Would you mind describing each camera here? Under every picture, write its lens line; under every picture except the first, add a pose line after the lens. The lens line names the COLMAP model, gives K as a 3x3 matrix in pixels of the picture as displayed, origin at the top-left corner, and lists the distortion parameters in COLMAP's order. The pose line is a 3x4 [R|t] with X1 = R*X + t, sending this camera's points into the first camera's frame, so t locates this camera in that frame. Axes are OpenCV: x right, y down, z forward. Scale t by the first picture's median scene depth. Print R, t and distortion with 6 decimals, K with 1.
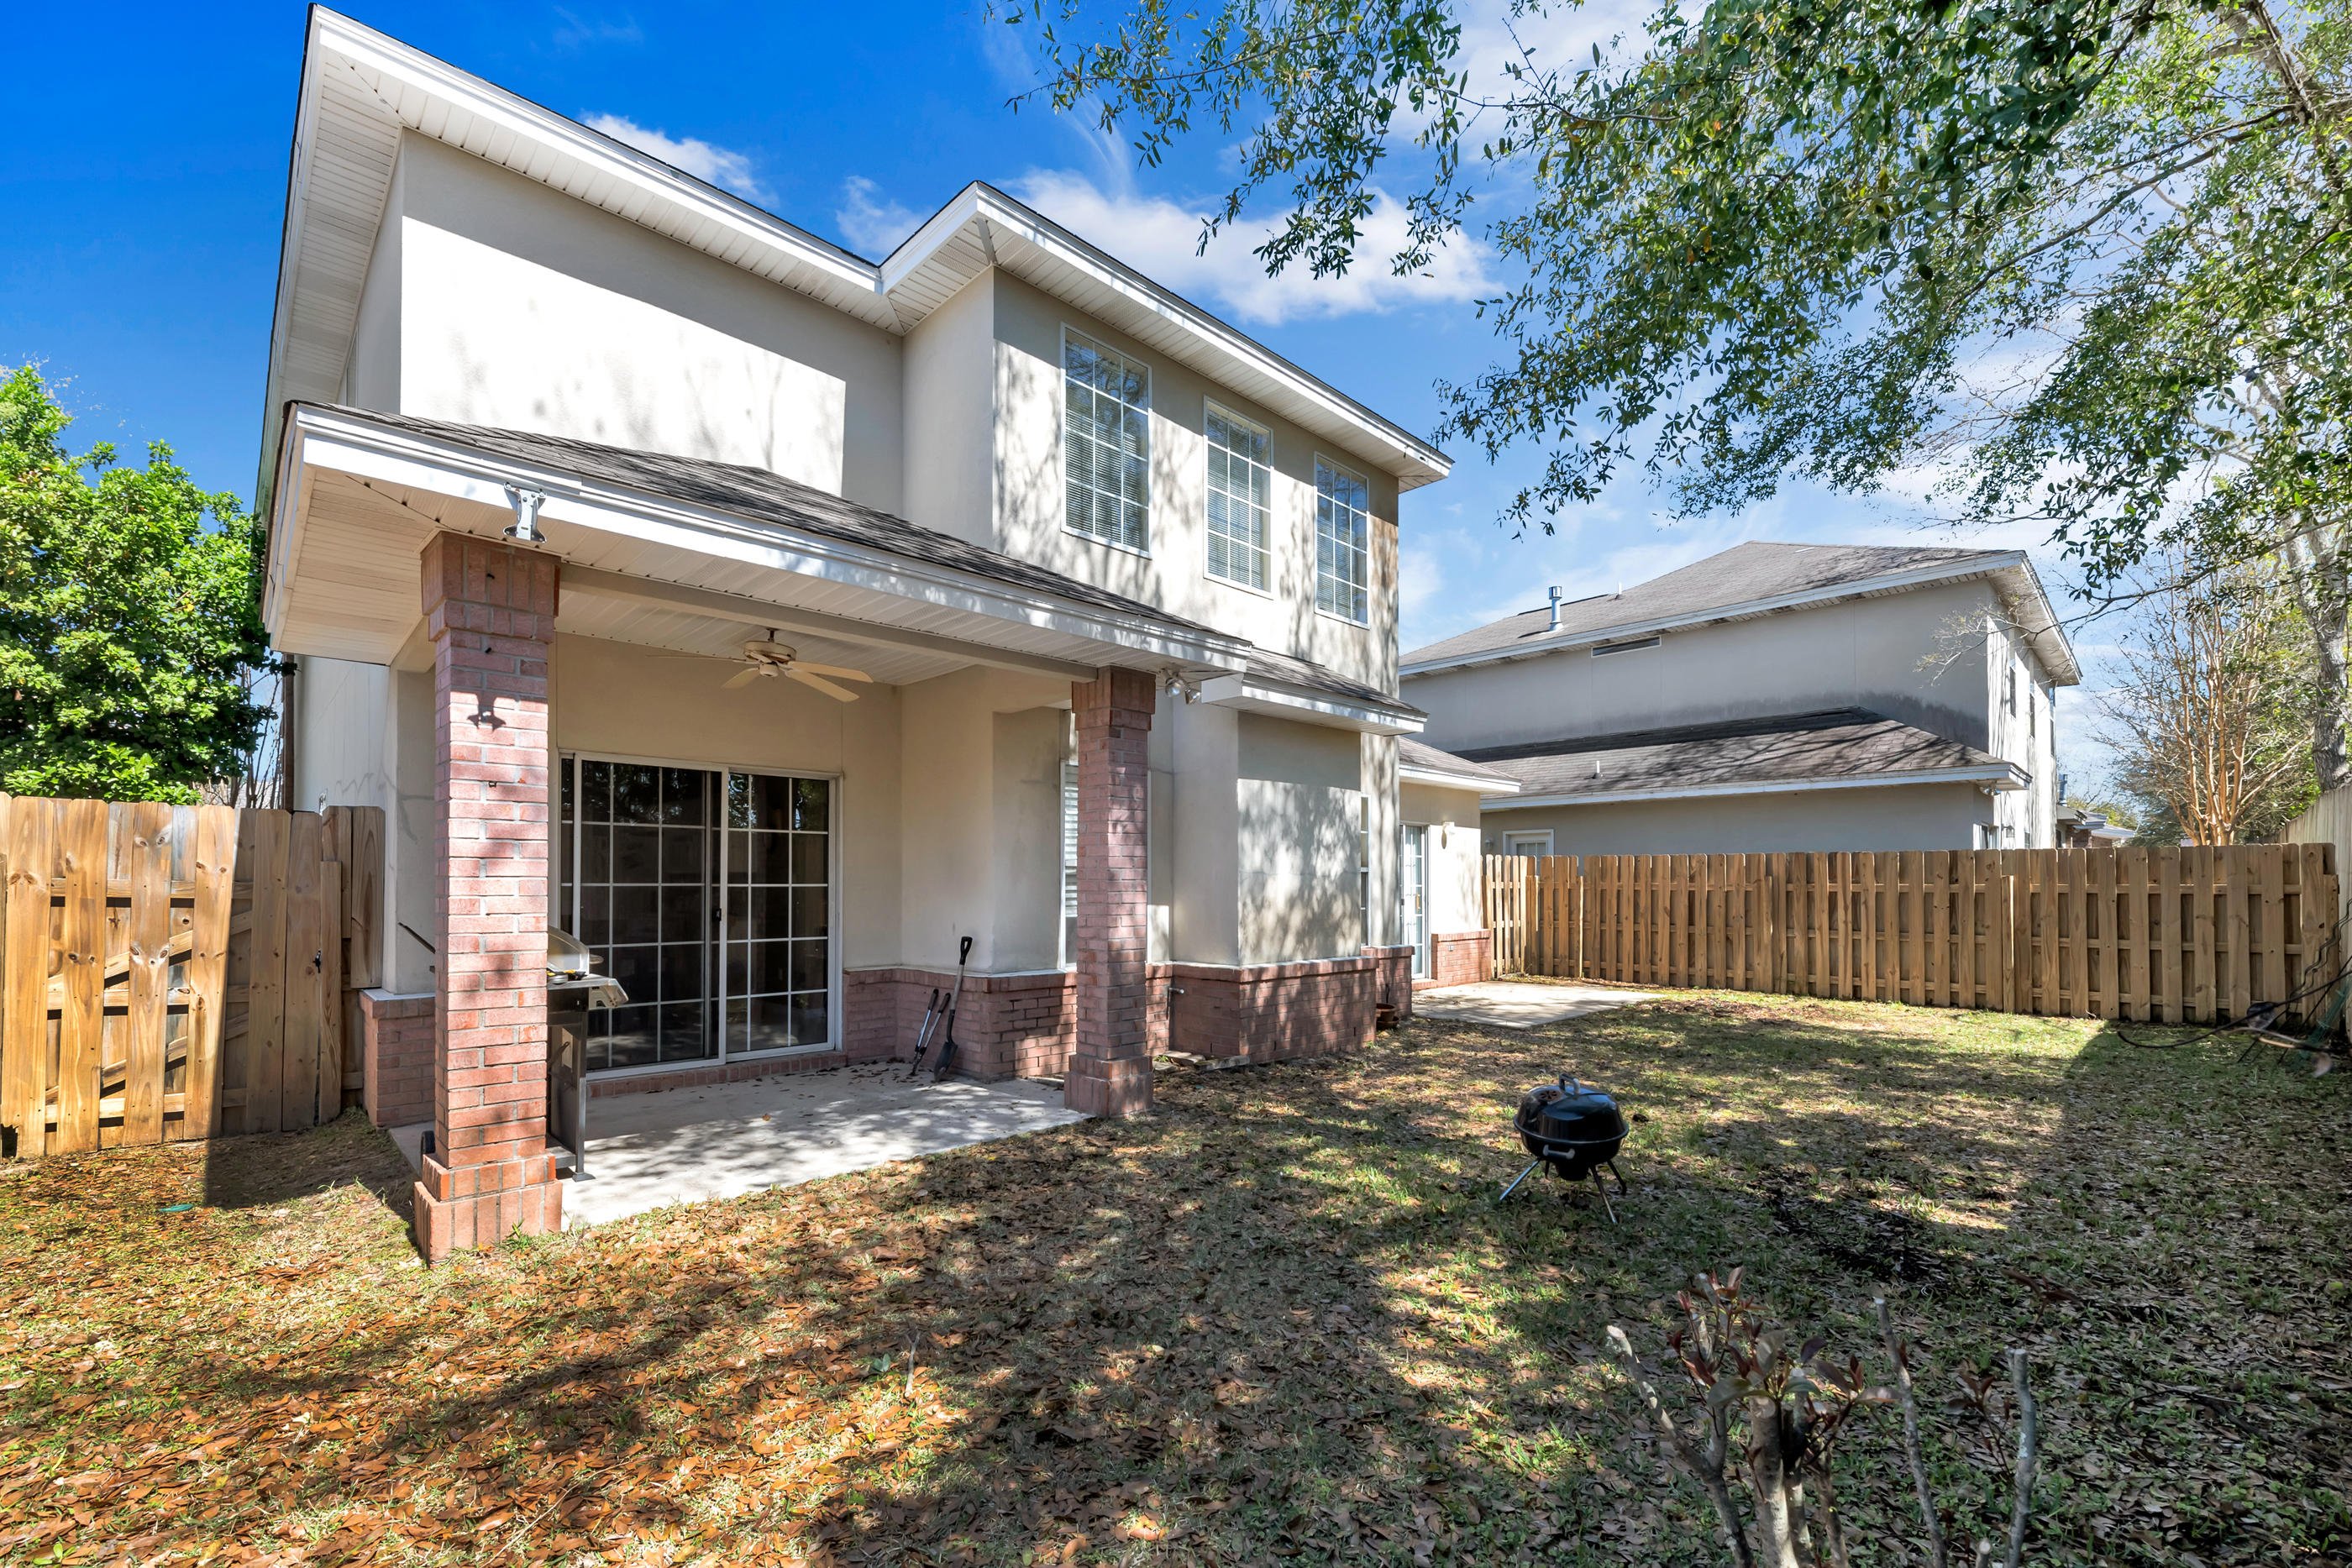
lens RADIAL K [[980.7, 0, 1190.1], [0, 980.7, 876.8], [0, 0, 1]] dist [0.000664, 0.000054]
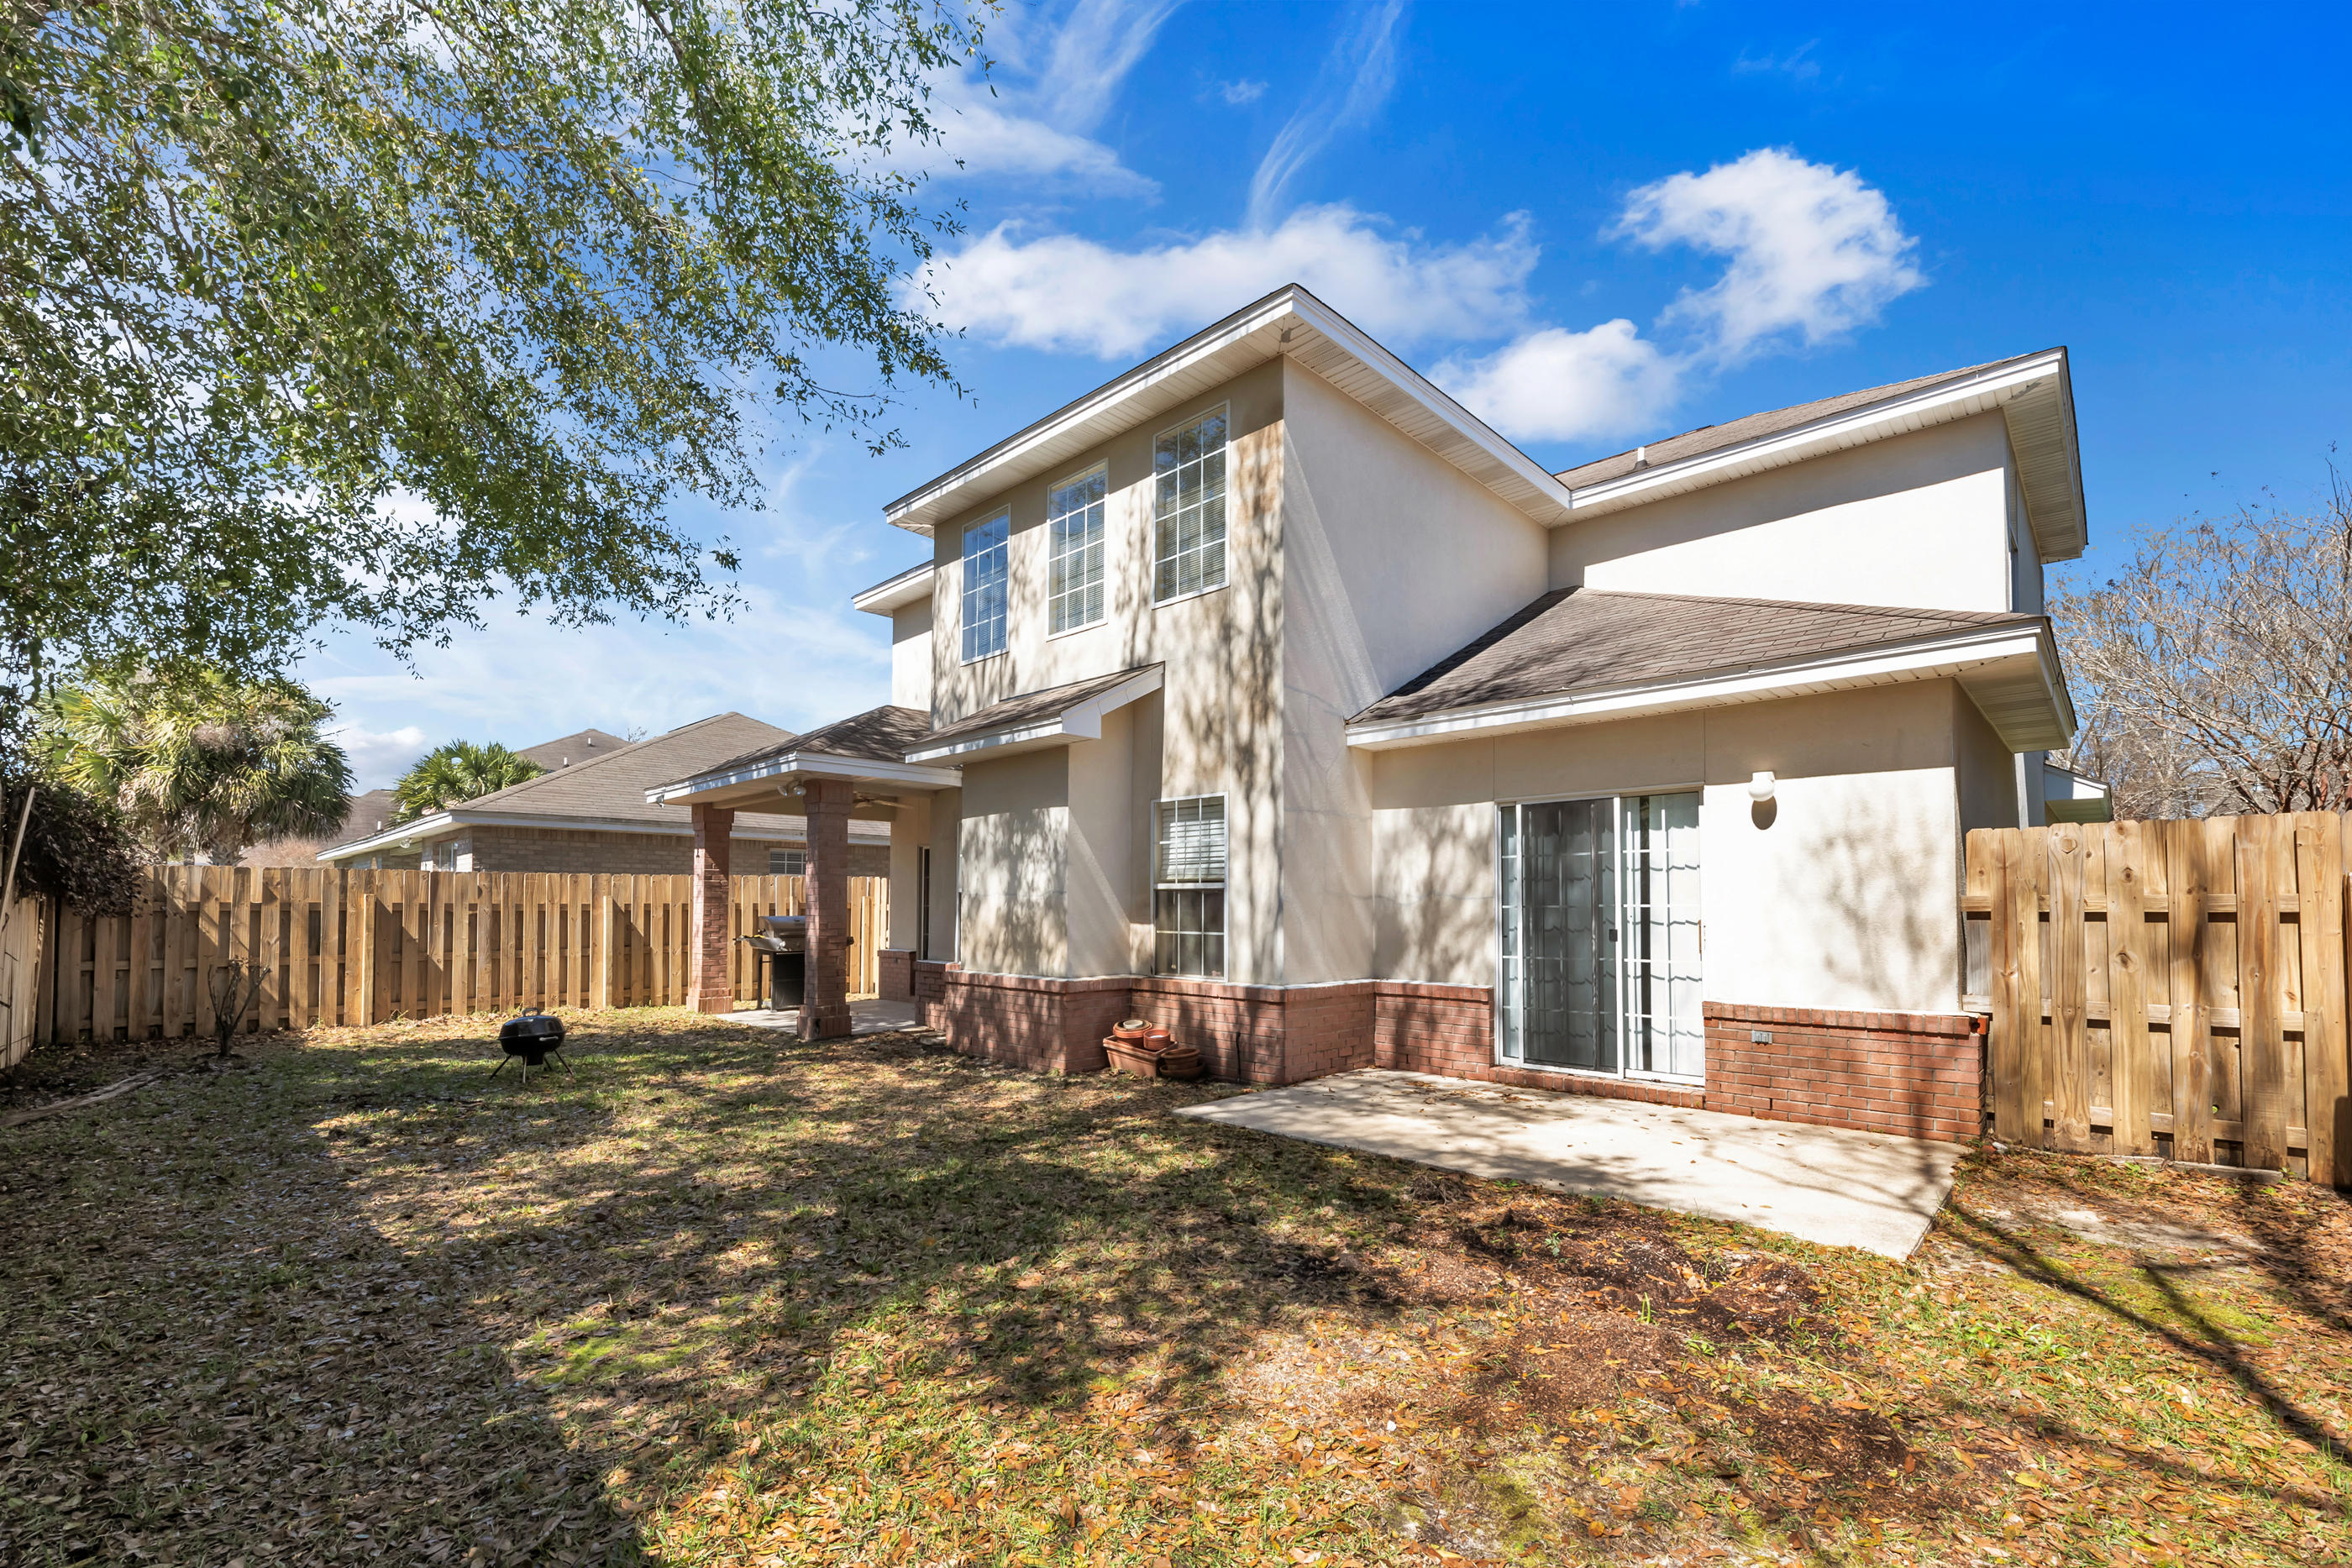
lens RADIAL K [[980.7, 0, 1190.1], [0, 980.7, 876.8], [0, 0, 1]] dist [0.000664, 0.000054]
pose [[0.023990, -0.028548, -0.999305, 1.152260], [0.007141, 0.999572, -0.028384, 0.009040], [0.999687, -0.006455, 0.024183, 1.117690]]
